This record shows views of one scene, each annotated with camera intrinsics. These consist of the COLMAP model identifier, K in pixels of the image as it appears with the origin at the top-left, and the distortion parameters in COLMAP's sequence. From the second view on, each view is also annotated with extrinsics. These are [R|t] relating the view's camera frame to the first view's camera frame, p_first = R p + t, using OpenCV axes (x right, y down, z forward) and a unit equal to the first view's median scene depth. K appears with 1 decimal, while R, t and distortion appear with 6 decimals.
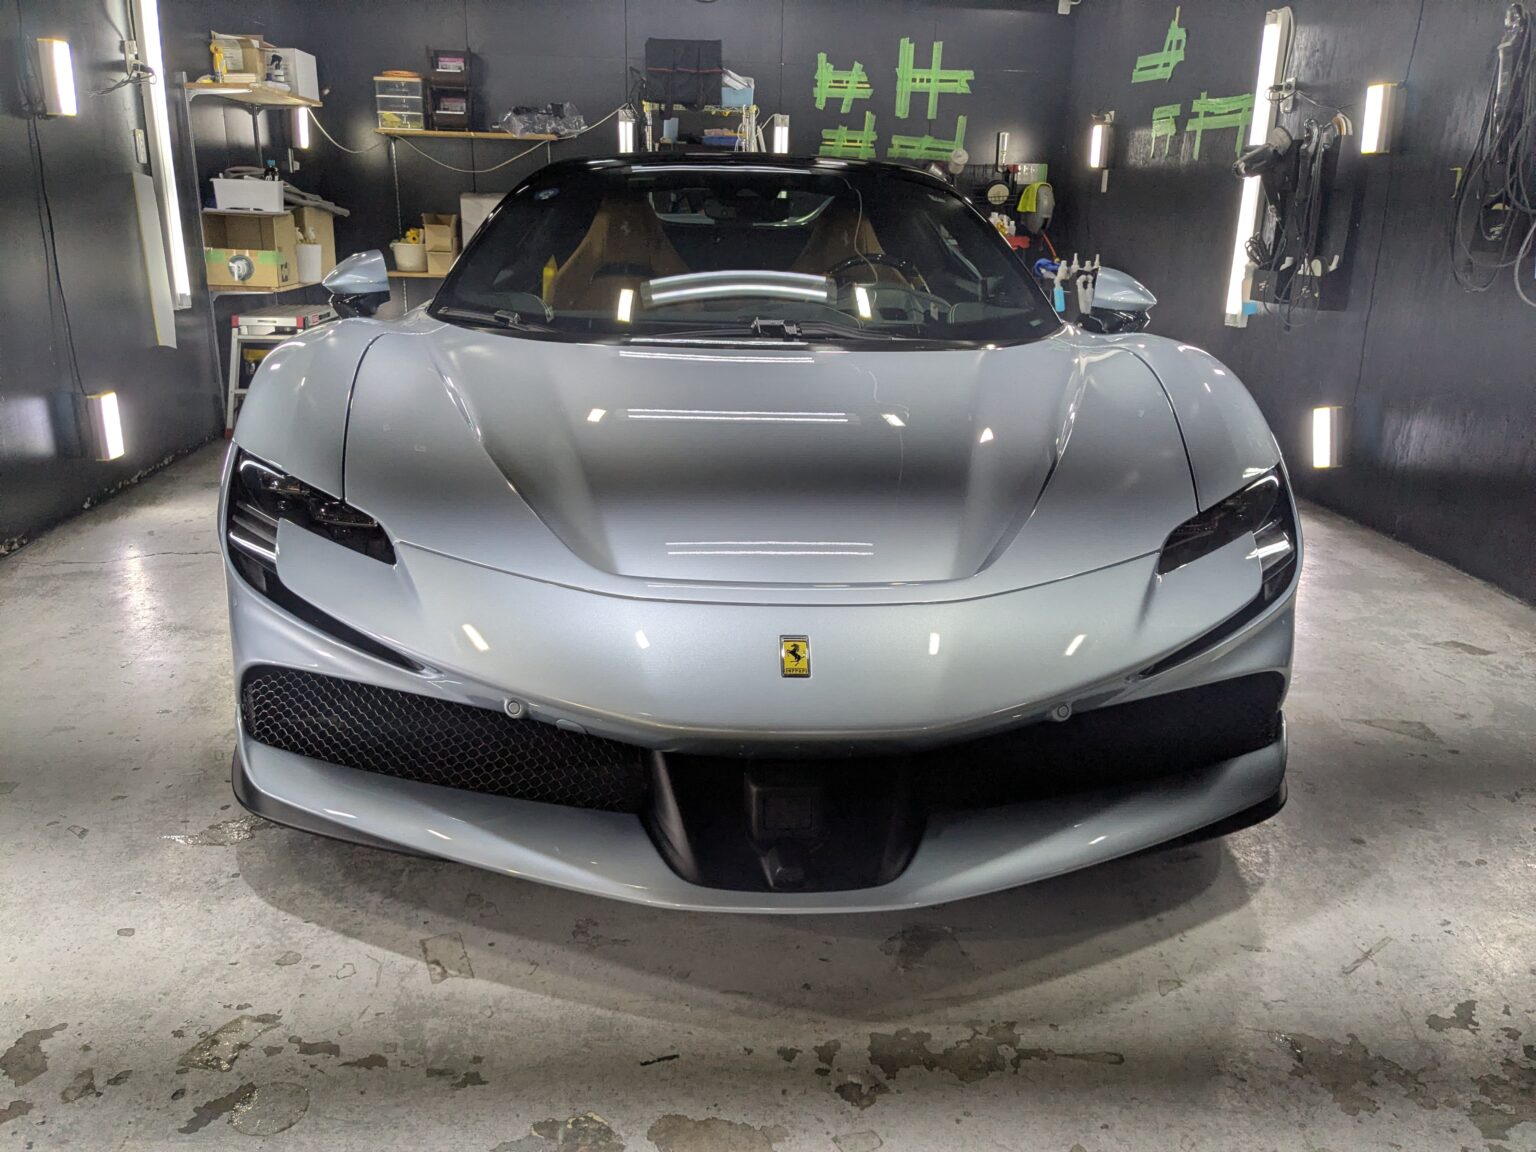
lens RADIAL K [[1222.2, 0, 758.6], [0, 1222.2, 581.0], [0, 0, 1]] dist [0.003613, -0.042323]
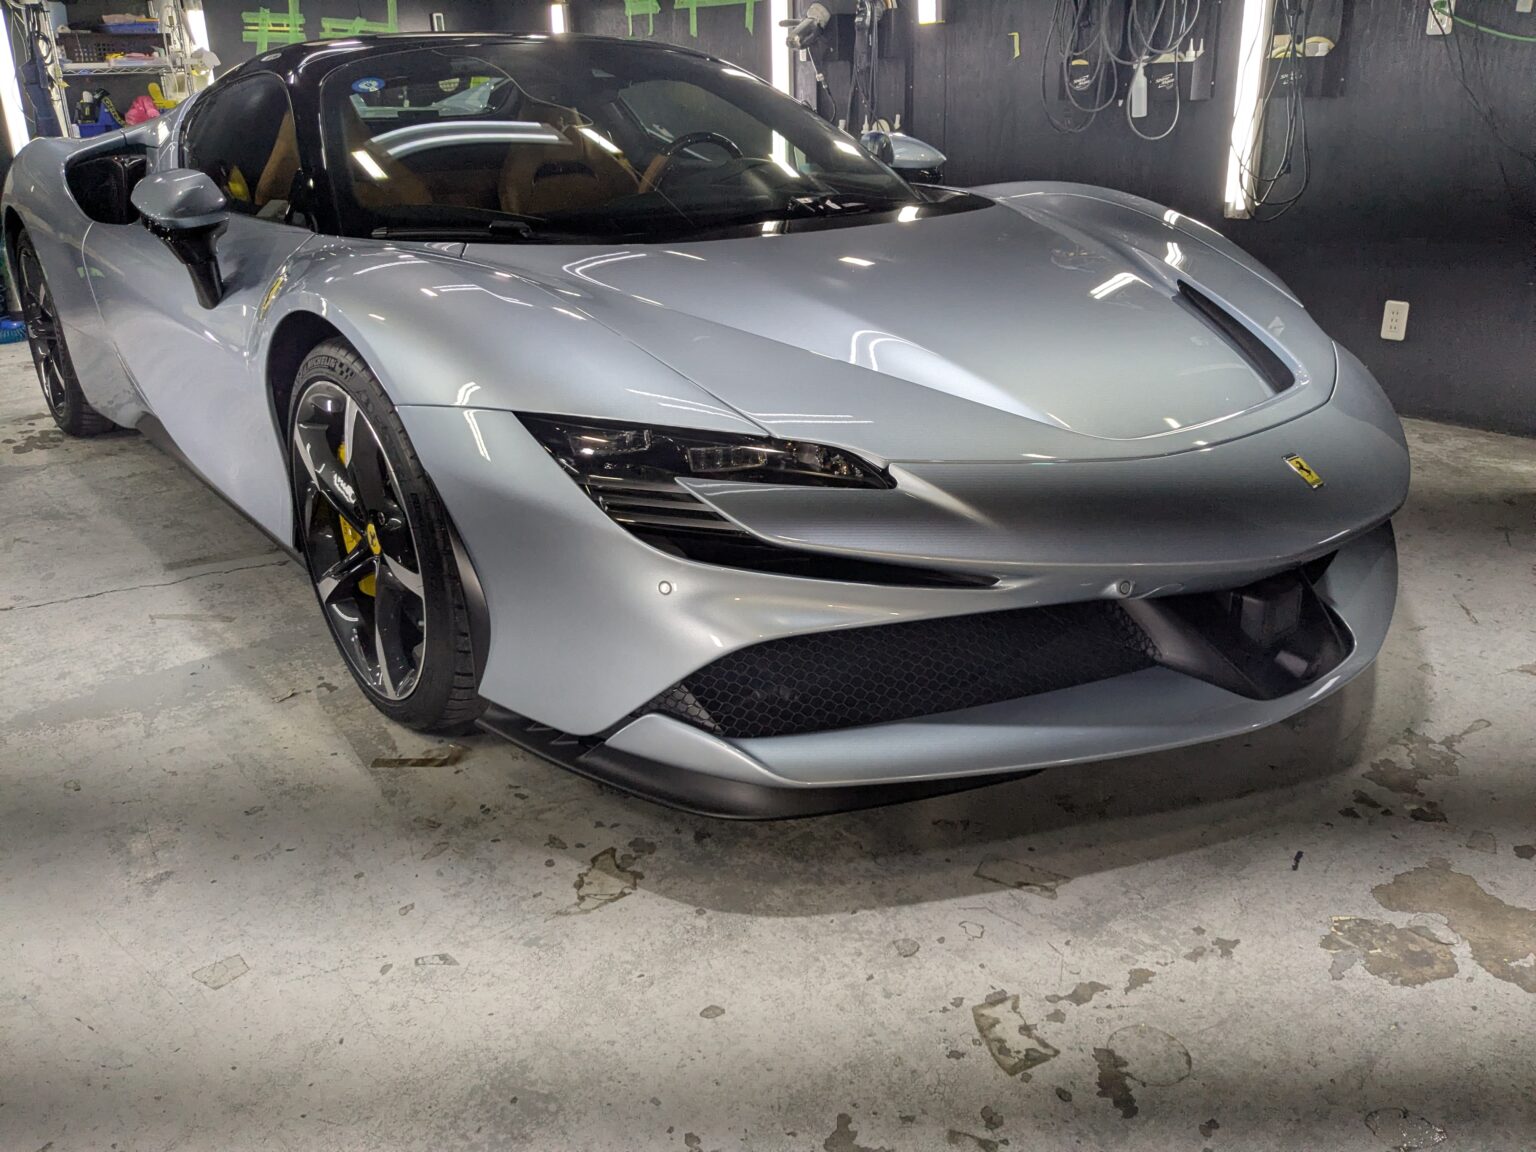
lens RADIAL K [[1222.2, 0, 761.0], [0, 1222.2, 565.1], [0, 0, 1]] dist [0.003613, -0.042323]
pose [[0.797223, -0.248776, 0.550042, -0.501189], [0.212009, 0.968482, 0.130747, -0.053145], [-0.565233, 0.012380, 0.824839, 0.187844]]
